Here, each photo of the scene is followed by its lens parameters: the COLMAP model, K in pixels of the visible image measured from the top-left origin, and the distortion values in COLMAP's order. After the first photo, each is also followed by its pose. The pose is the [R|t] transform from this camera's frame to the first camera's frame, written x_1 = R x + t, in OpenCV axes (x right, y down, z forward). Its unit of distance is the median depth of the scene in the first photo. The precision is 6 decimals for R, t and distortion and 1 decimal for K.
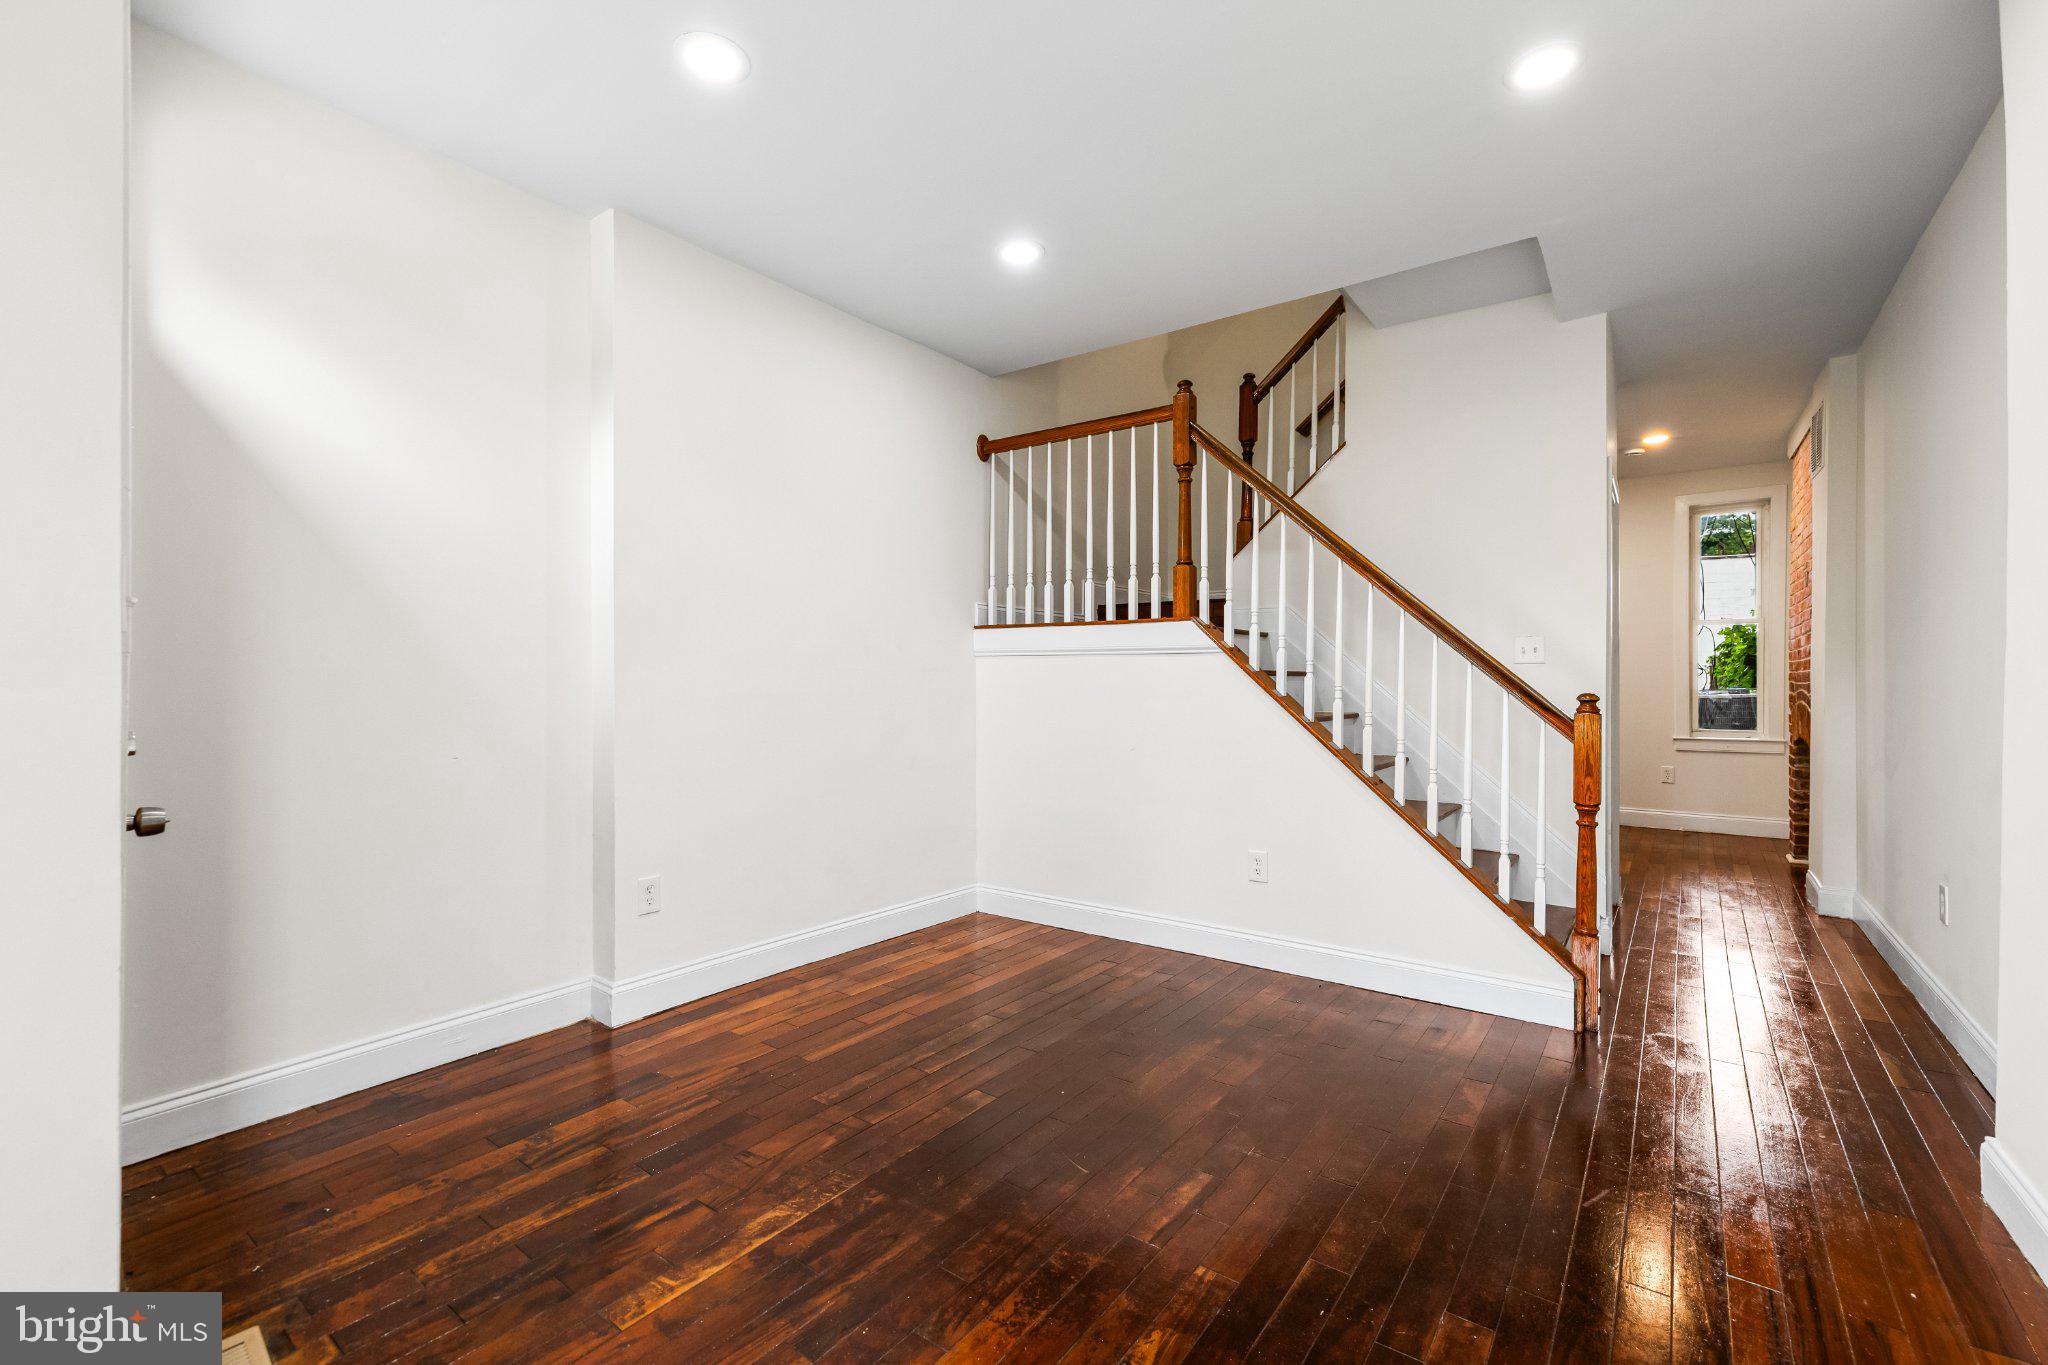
lens RADIAL K [[876.2, 0, 1024.0], [0, 876.2, 682.5], [0, 0, 1]] dist [0.000520, -0.000019]
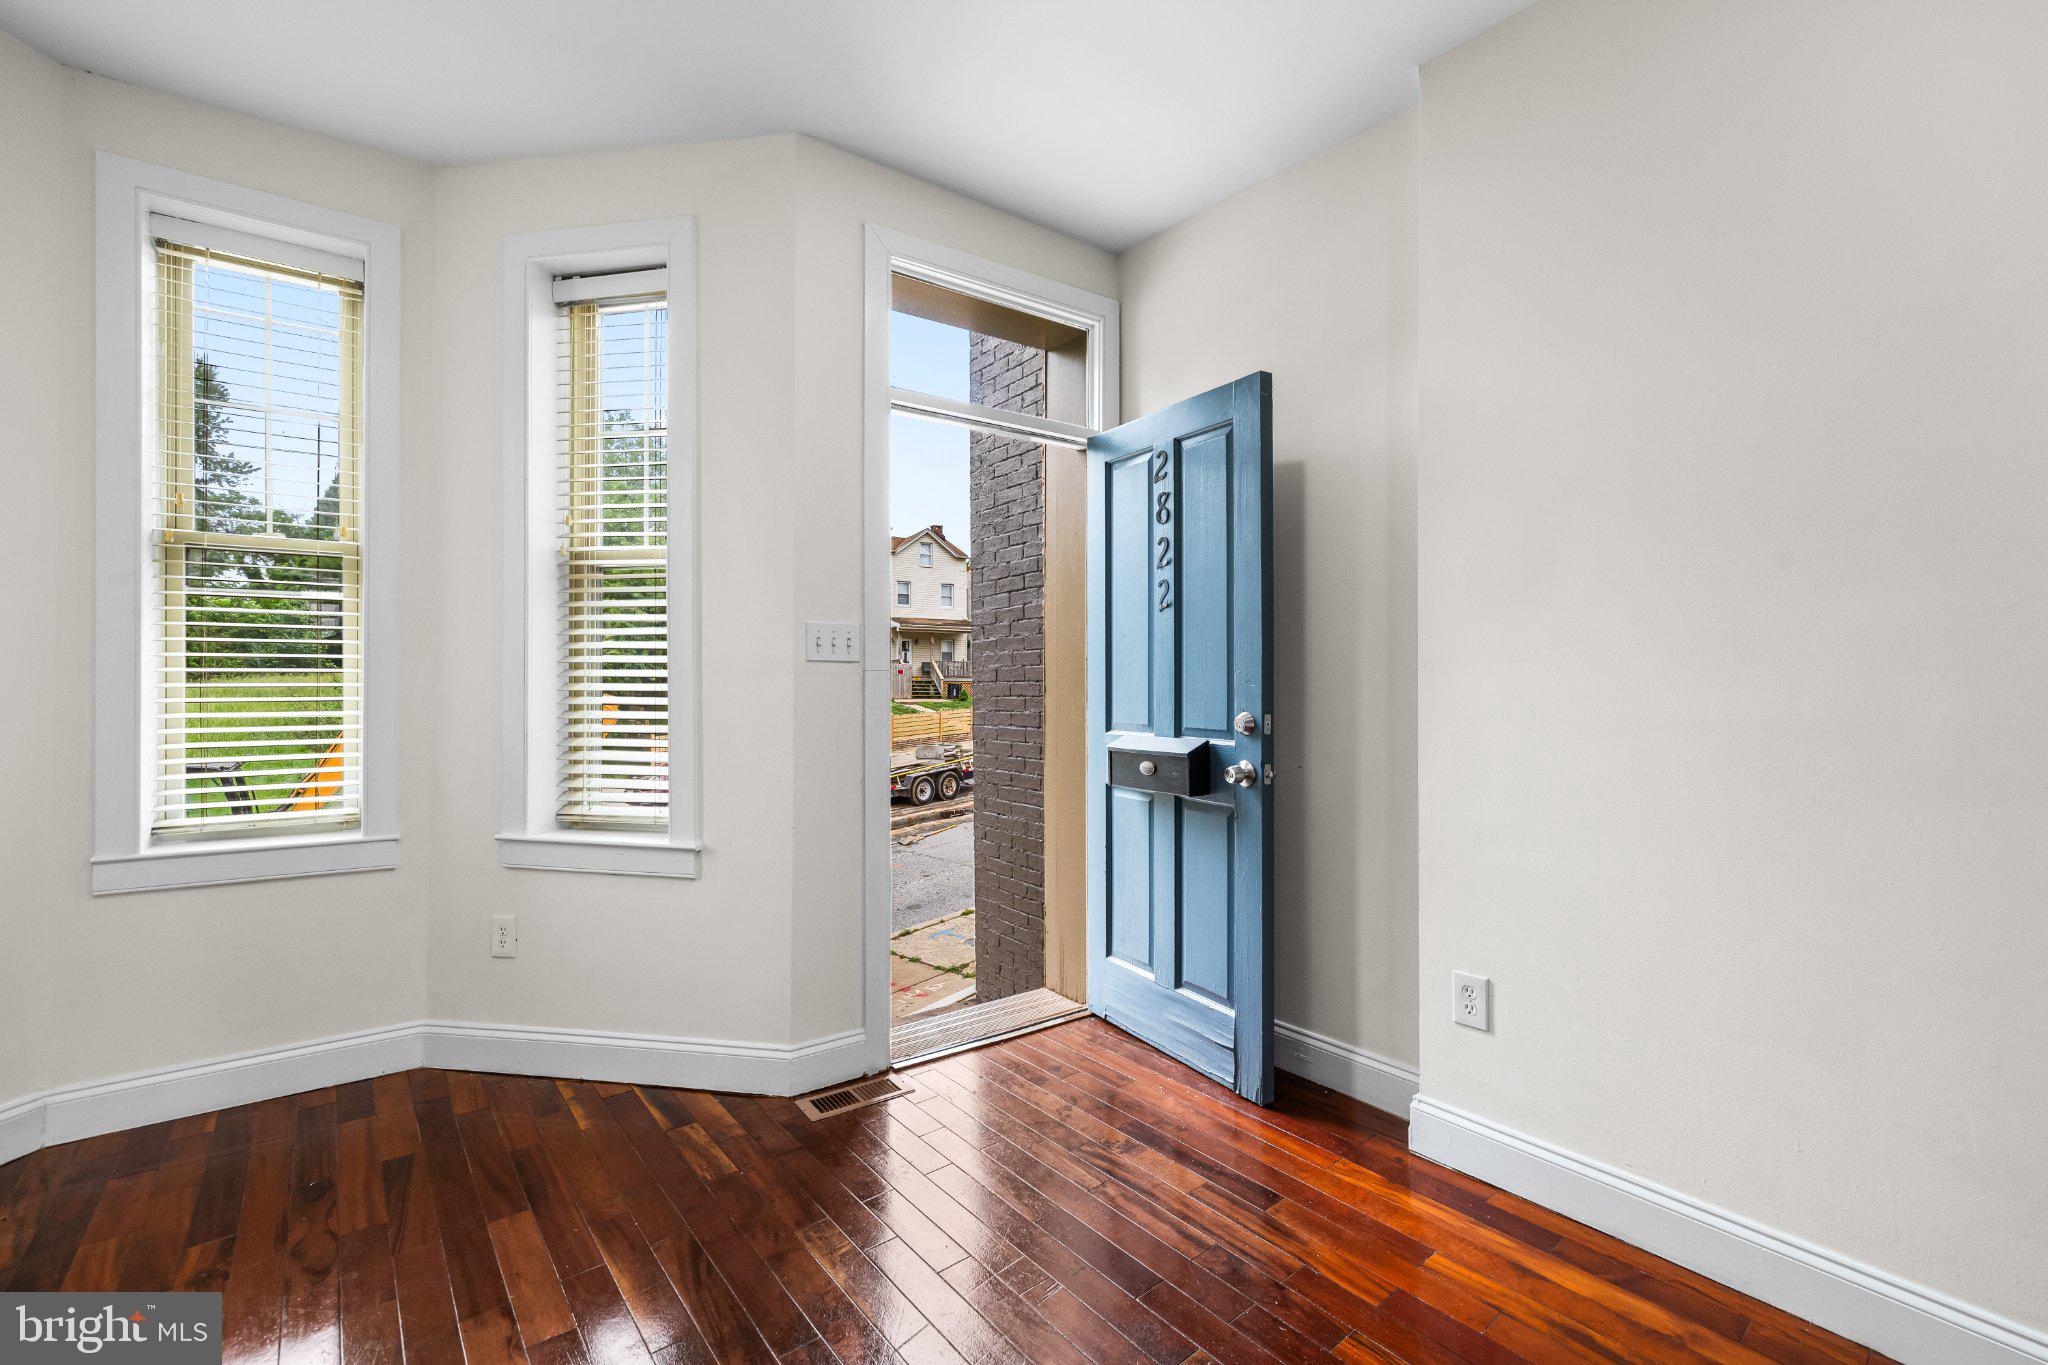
lens RADIAL K [[862.1, 0, 1028.4], [0, 862.1, 674.7], [0, 0, 1]] dist [0.002191, -0.000063]
pose [[-0.236283, -0.008149, -0.971650, 0.324476], [-0.006090, 0.999958, -0.006905, -0.006531], [0.971665, 0.004286, -0.236323, 0.839438]]
